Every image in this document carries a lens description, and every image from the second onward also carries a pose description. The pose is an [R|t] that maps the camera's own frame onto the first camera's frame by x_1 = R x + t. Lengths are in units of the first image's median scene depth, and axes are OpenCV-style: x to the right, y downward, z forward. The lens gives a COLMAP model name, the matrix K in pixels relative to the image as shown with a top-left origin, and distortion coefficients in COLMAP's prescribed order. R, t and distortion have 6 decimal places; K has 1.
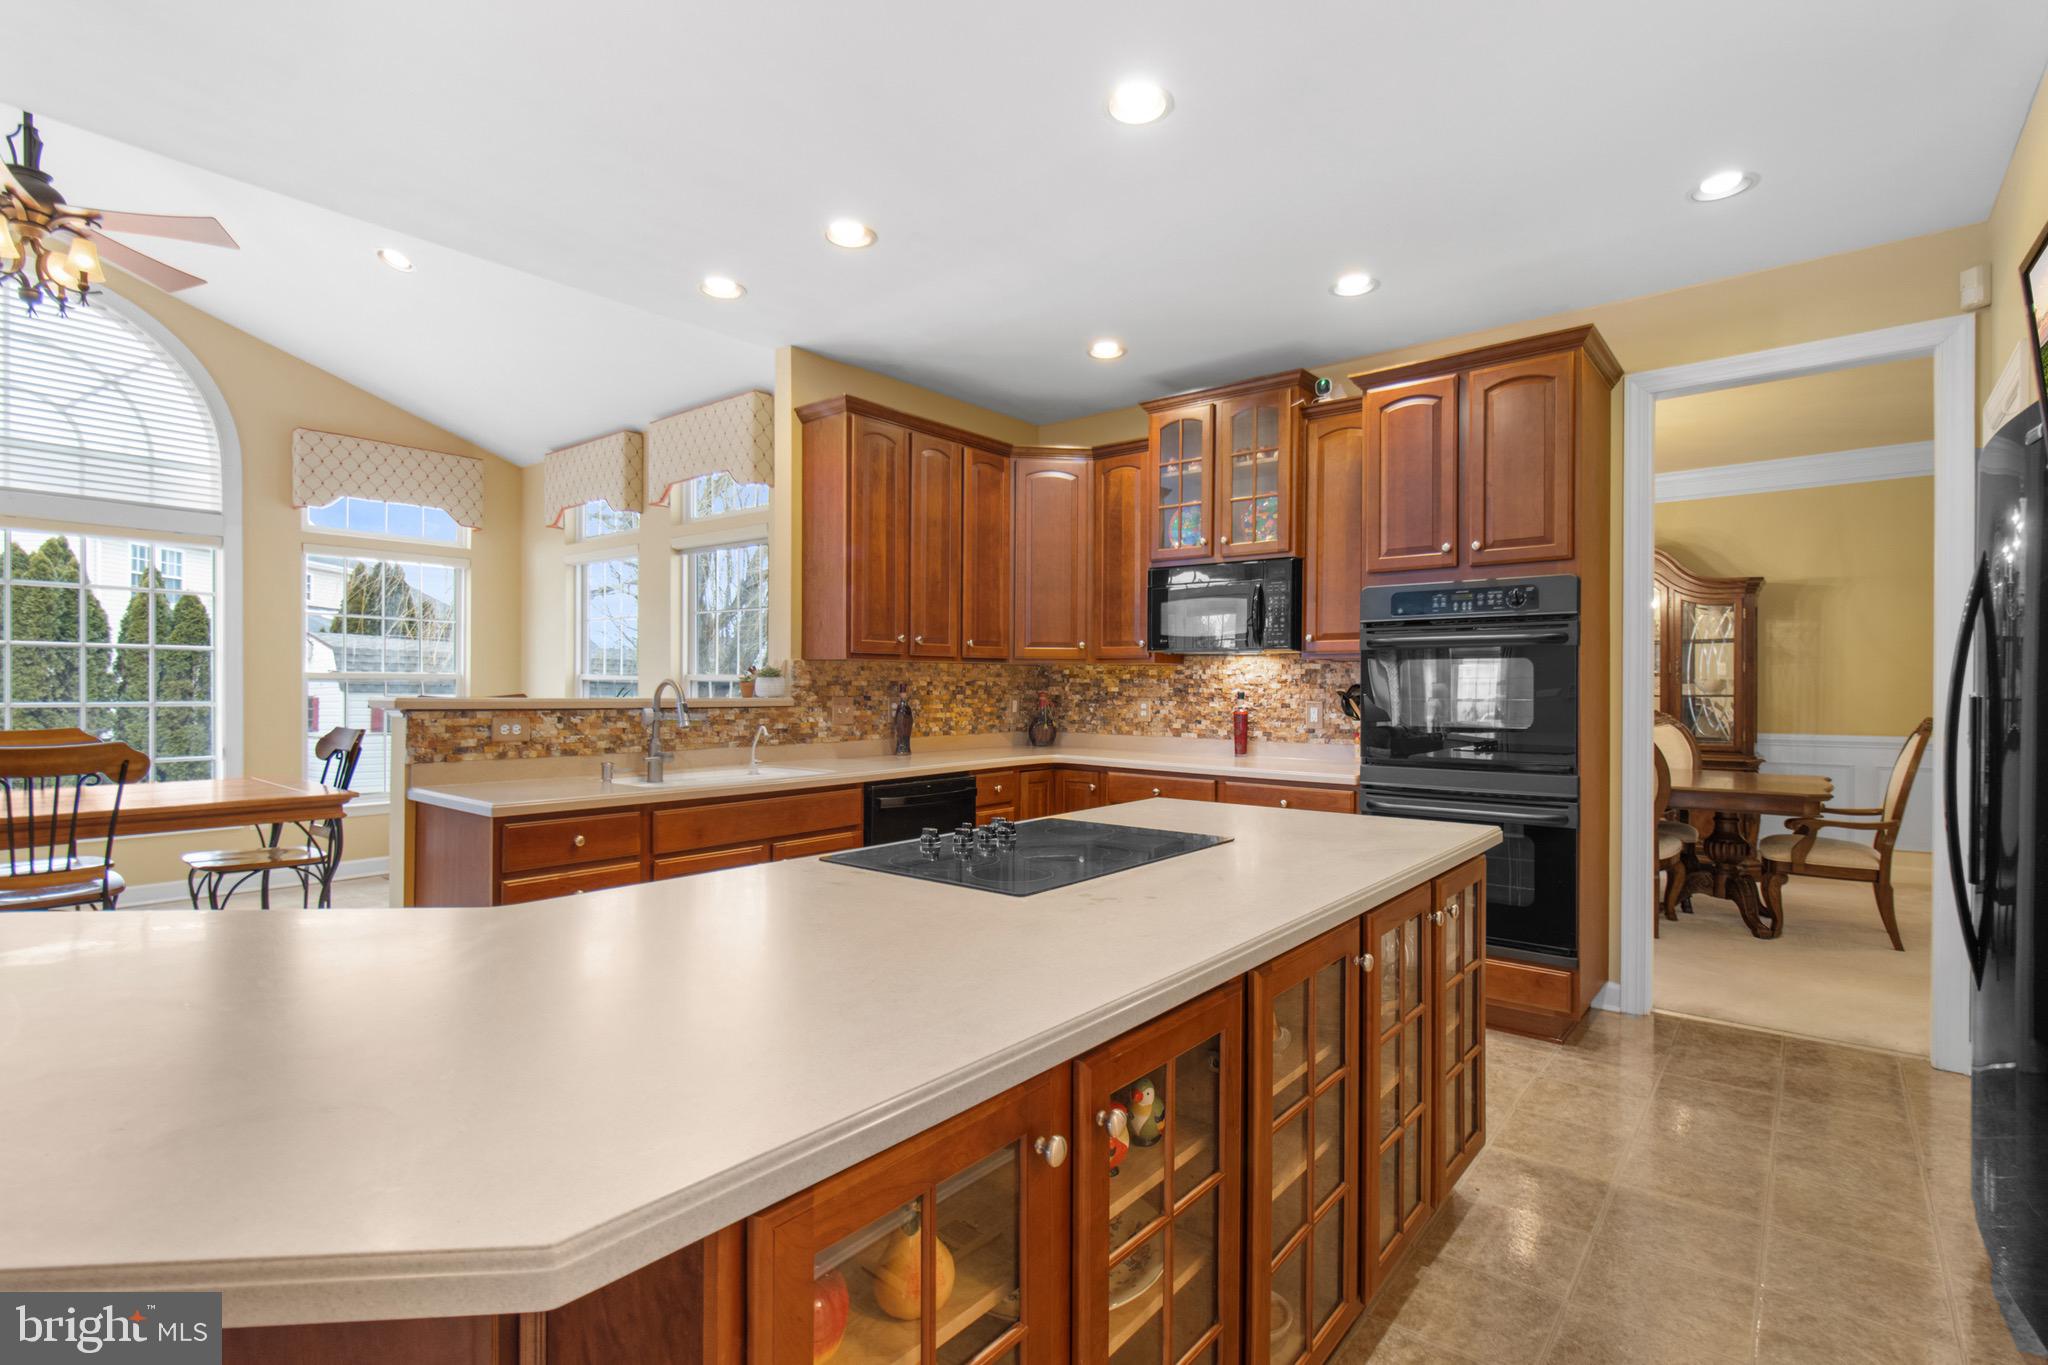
lens RADIAL K [[953.7, 0, 1026.9], [0, 953.7, 691.0], [0, 0, 1]] dist [0.003766, -0.000021]
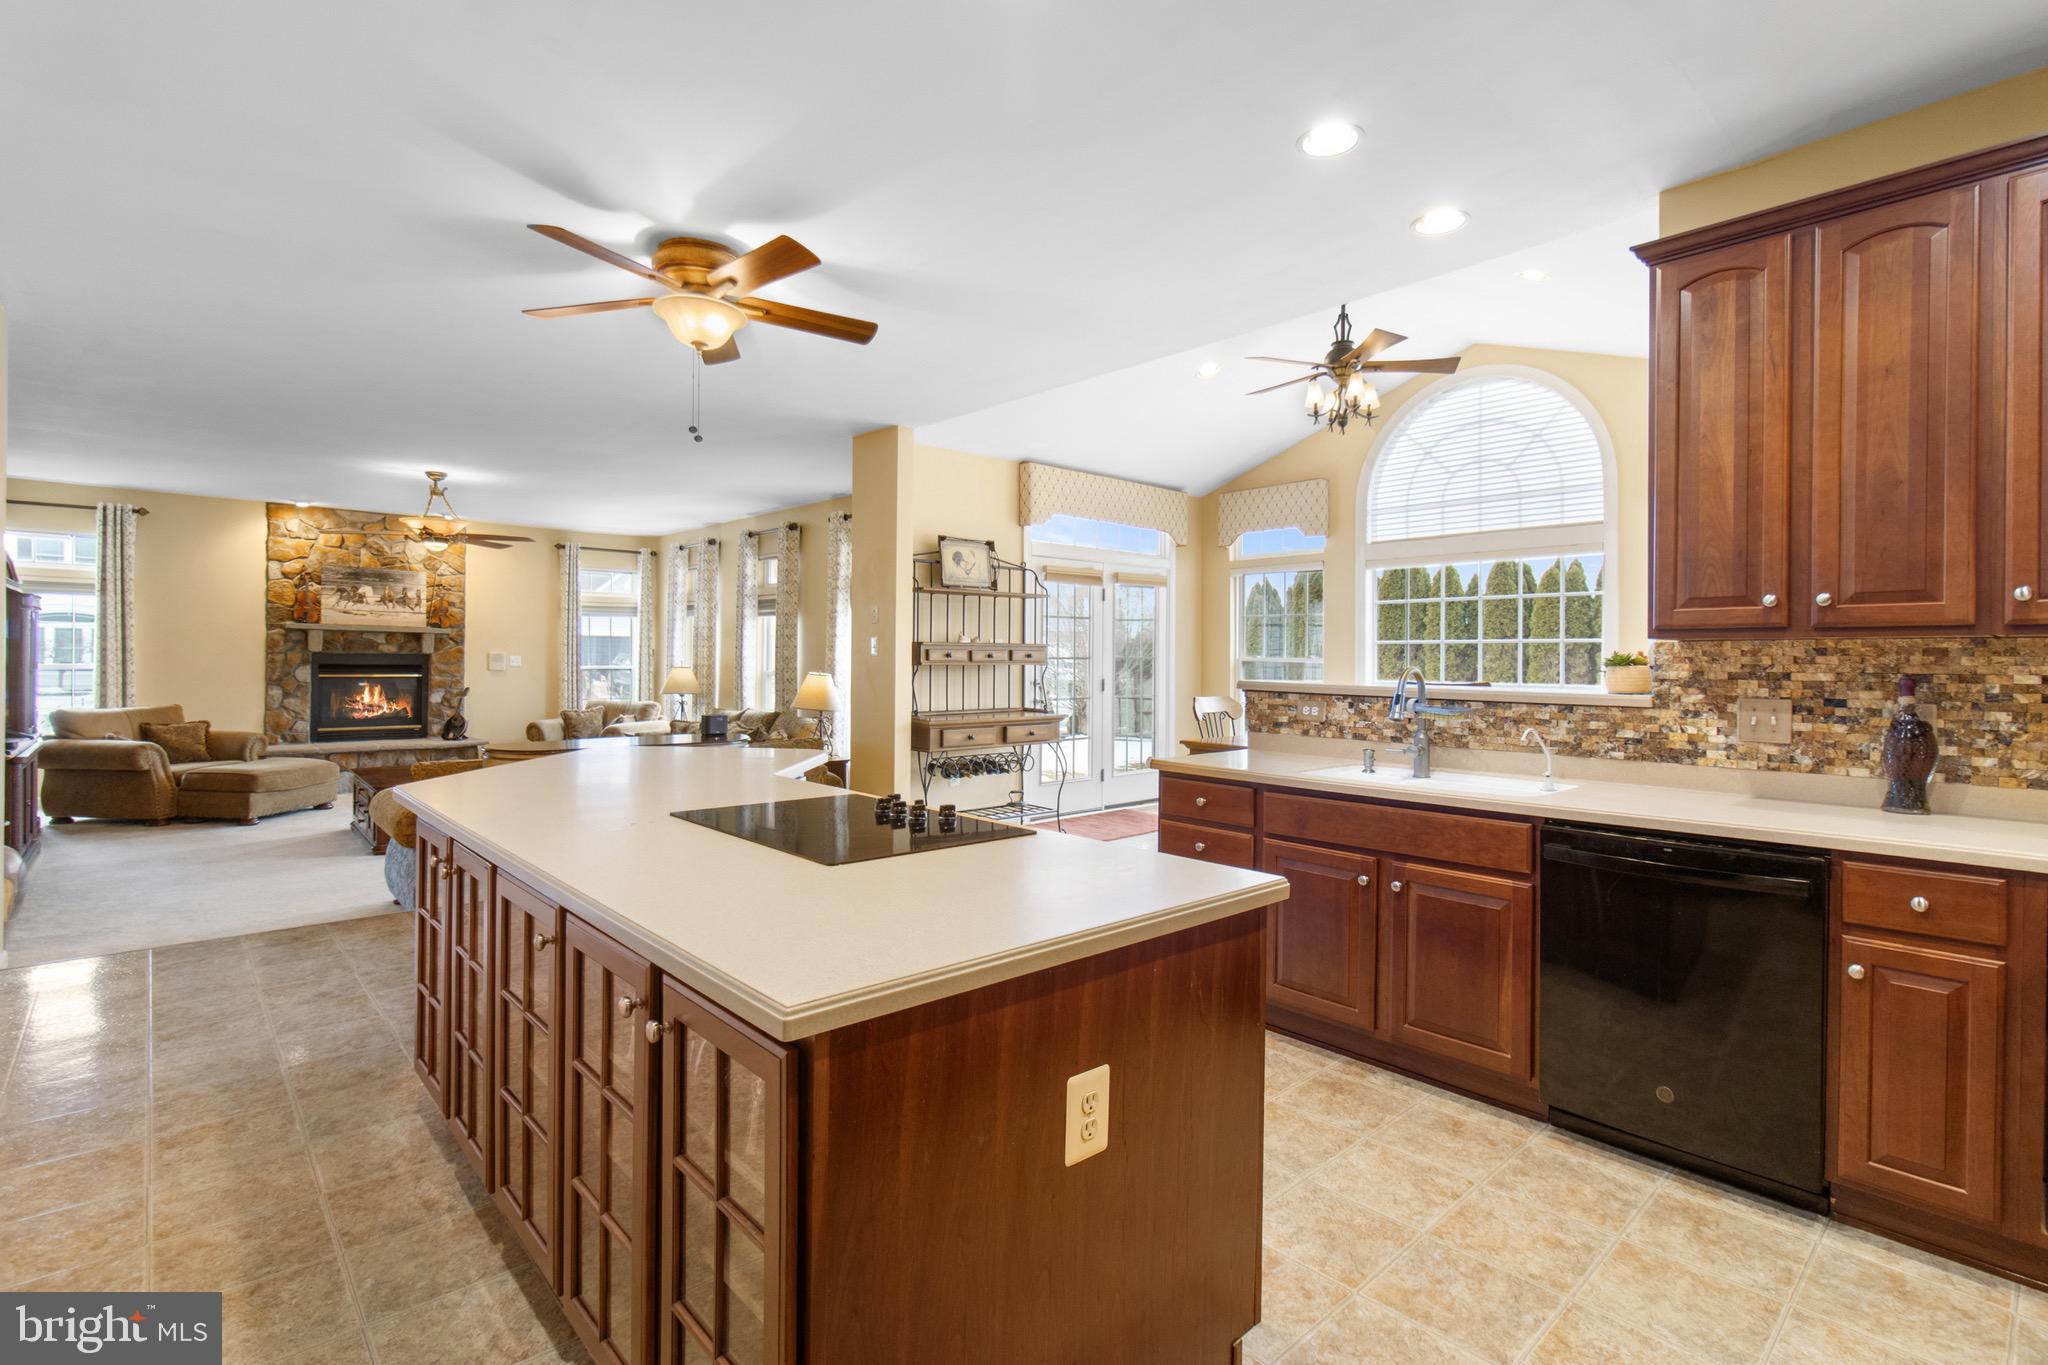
lens RADIAL K [[953.7, 0, 1030.5], [0, 953.7, 664.9], [0, 0, 1]] dist [0.003766, -0.000021]
pose [[-0.136863, 0.000486, -0.990590, 0.475363], [-0.014385, 0.999893, 0.002478, -0.009974], [0.990486, 0.014589, -0.136841, 0.595773]]
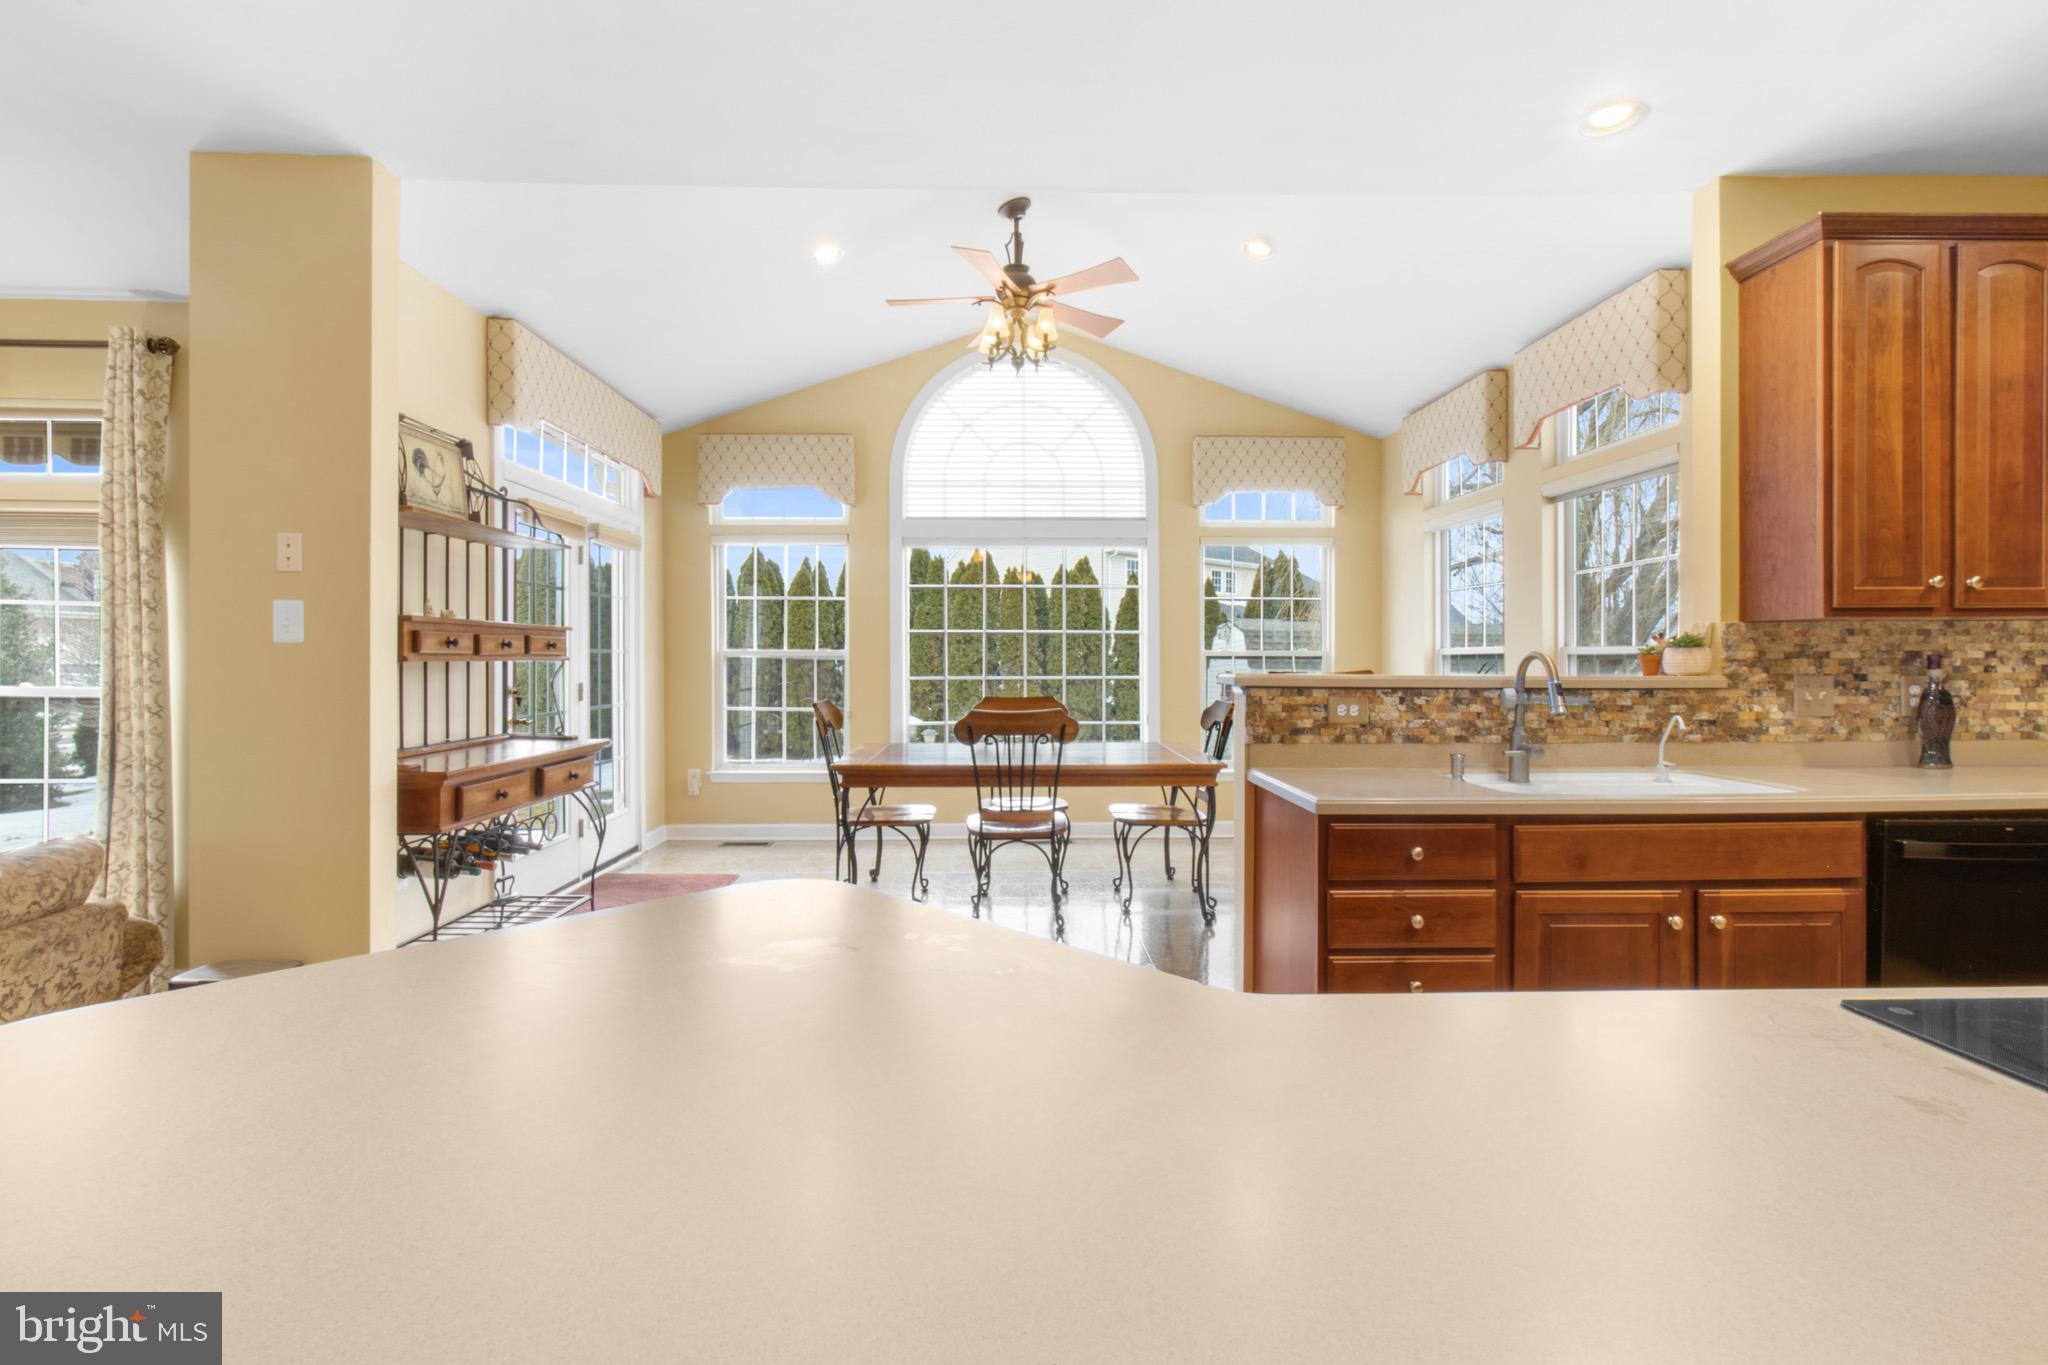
lens RADIAL K [[953.7, 0, 1033.9], [0, 953.7, 658.4], [0, 0, 1]] dist [0.003766, -0.000021]
pose [[0.659058, -0.007408, -0.752056, -0.047744], [0.000481, 0.999955, -0.009429, 0.000318], [0.752092, 0.005852, 0.659032, 0.142027]]
